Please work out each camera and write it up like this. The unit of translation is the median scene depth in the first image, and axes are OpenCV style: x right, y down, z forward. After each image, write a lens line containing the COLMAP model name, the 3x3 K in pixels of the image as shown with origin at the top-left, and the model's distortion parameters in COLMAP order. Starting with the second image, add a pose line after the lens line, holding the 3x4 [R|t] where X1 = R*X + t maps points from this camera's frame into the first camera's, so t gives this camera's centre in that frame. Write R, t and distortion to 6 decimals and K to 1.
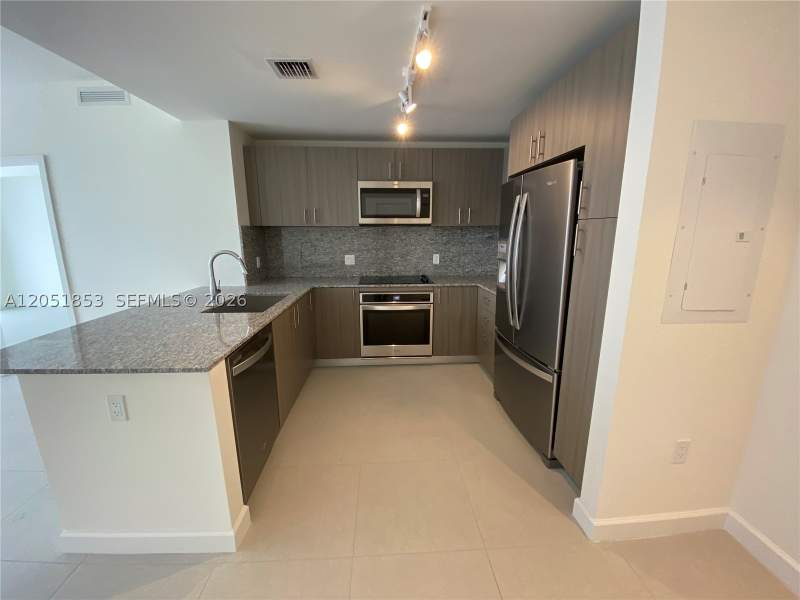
lens RADIAL K [[323.4, 0, 396.6], [0, 323.4, 304.3], [0, 0, 1]] dist [0.038574, -0.000082]
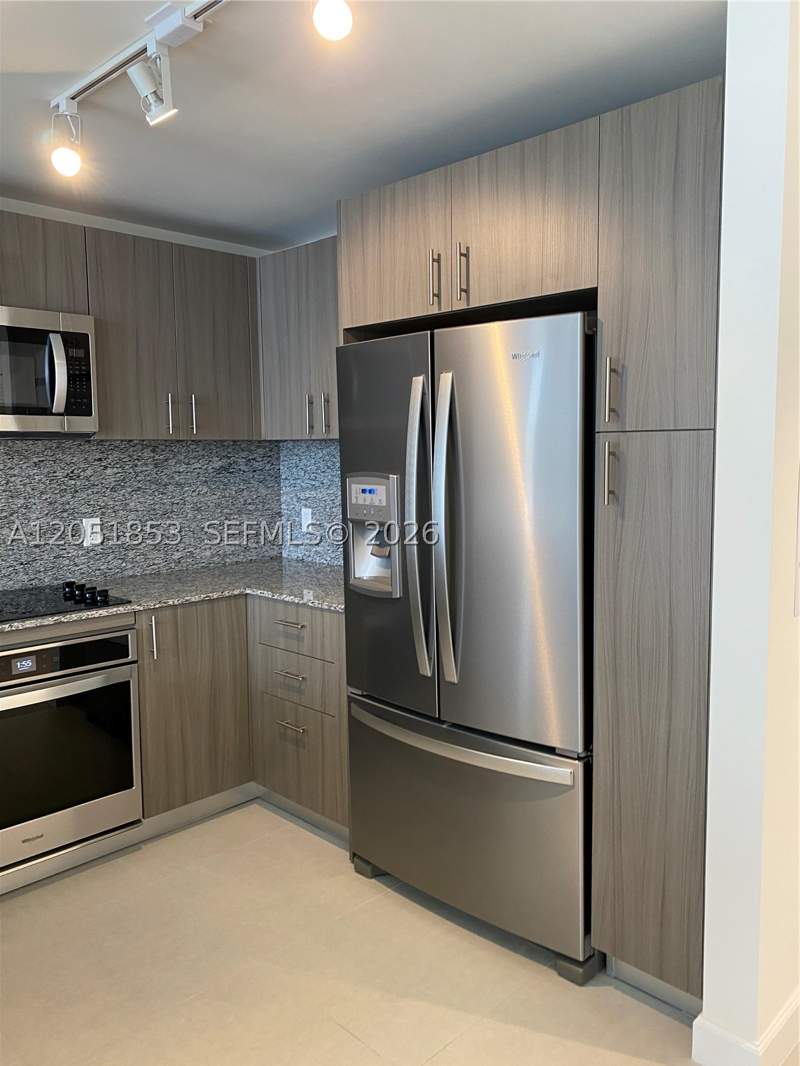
lens RADIAL K [[824.1, 0, 409.4], [0, 824.1, 527.5], [0, 0, 1]] dist [0.103243, -0.135299]
pose [[0.741694, -0.068779, 0.667202, -0.251709], [0.152787, 0.985902, -0.068213, -0.037673], [-0.653105, 0.152533, 0.741747, 0.139983]]
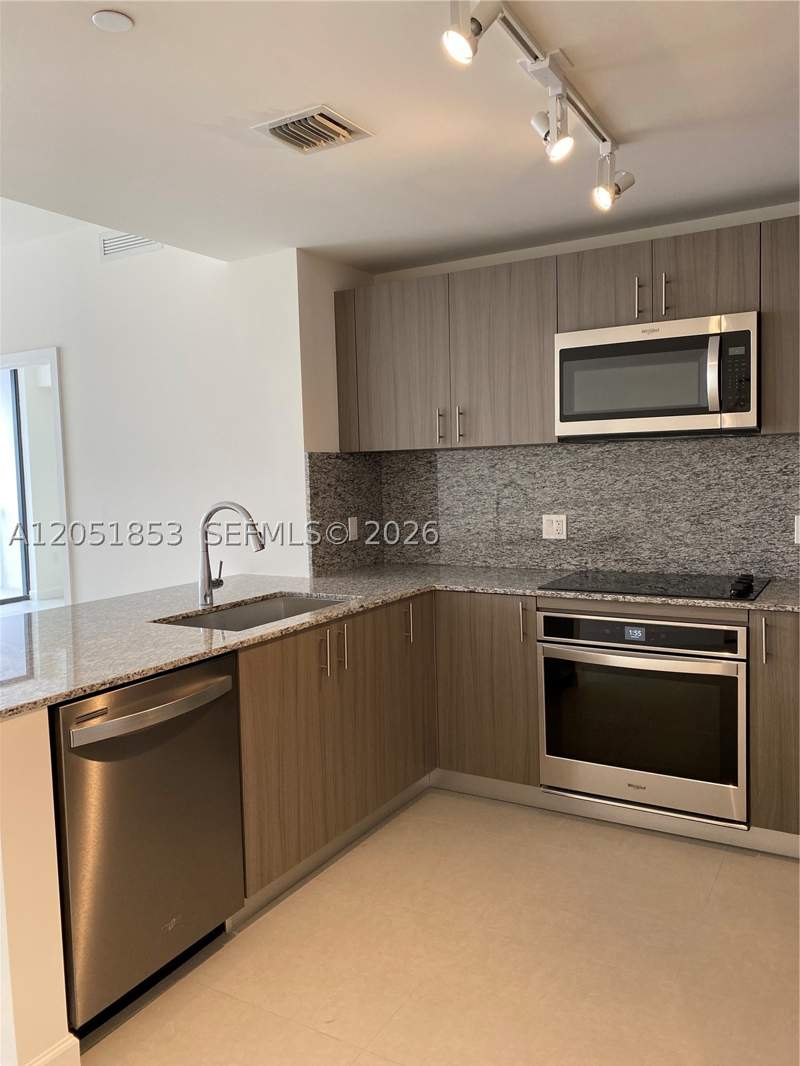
lens RADIAL K [[824.1, 0, 409.4], [0, 824.1, 527.5], [0, 0, 1]] dist [0.103243, -0.135299]
pose [[0.844978, 0.019575, -0.534443, 0.277254], [-0.093153, 0.989441, -0.111039, -0.010111], [0.526626, 0.143611, 0.837879, 0.076888]]
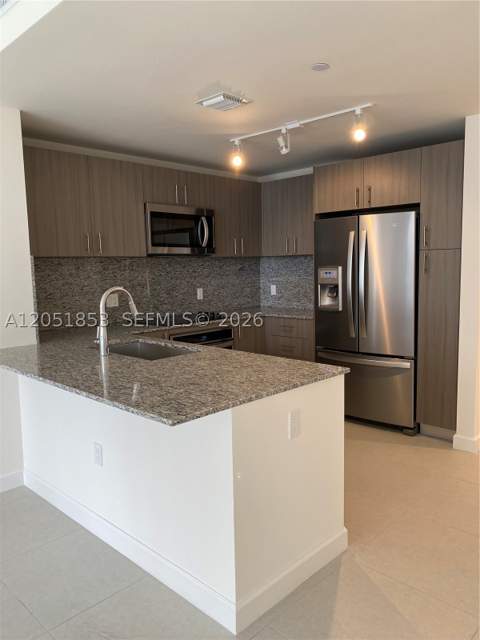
lens RADIAL K [[489.1, 0, 240.0], [0, 489.1, 320.0], [0, 0, 1]] dist [0.083414, -0.121970]
pose [[0.727817, -0.088418, 0.680047, -0.811508], [0.166740, 0.984711, -0.050424, 0.016782], [-0.665192, 0.150091, 0.731432, -0.029592]]
